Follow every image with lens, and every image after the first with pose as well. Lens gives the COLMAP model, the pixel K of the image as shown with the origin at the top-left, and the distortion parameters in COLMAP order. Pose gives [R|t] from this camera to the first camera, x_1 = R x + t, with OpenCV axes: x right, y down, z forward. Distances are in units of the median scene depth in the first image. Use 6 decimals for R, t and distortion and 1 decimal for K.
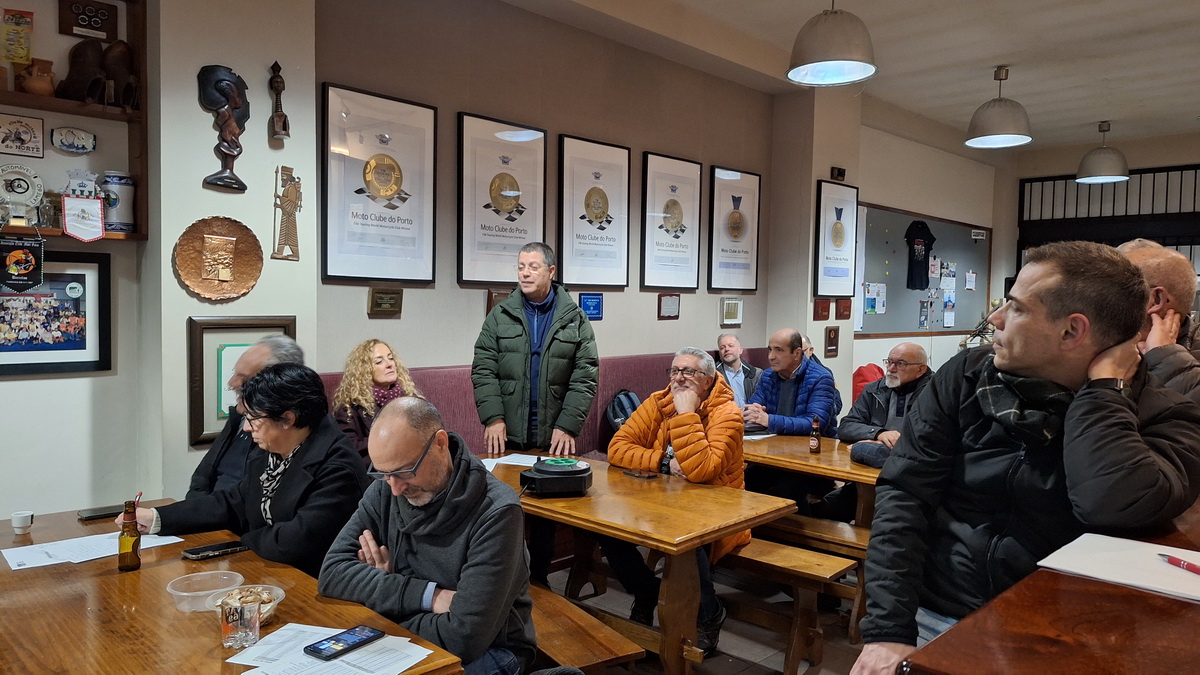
lens RADIAL K [[845.2, 0, 600.0], [0, 845.2, 337.5], [0, 0, 1]] dist [0.075726, -0.094624]
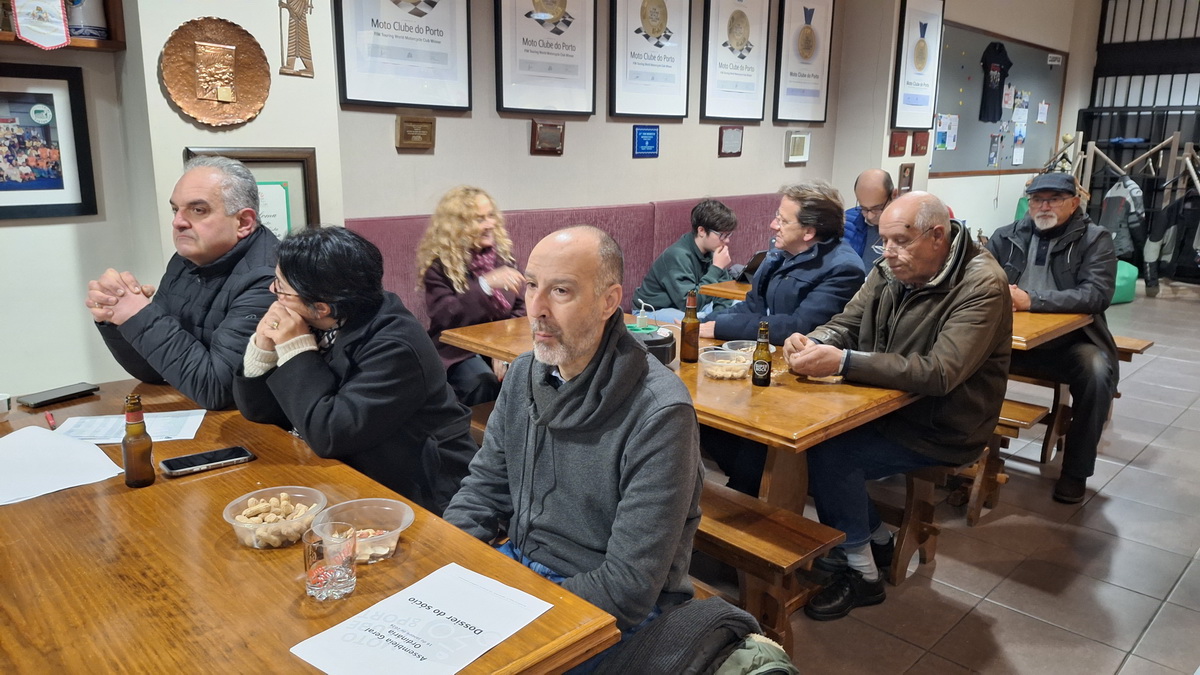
lens RADIAL K [[845.2, 0, 600.0], [0, 845.2, 337.5], [0, 0, 1]] dist [0.075726, -0.094624]
pose [[0.999971, -0.005338, -0.005496, -0.062548], [0.006228, 0.984141, 0.177281, 0.008083], [0.004462, -0.177310, 0.984145, 0.126710]]
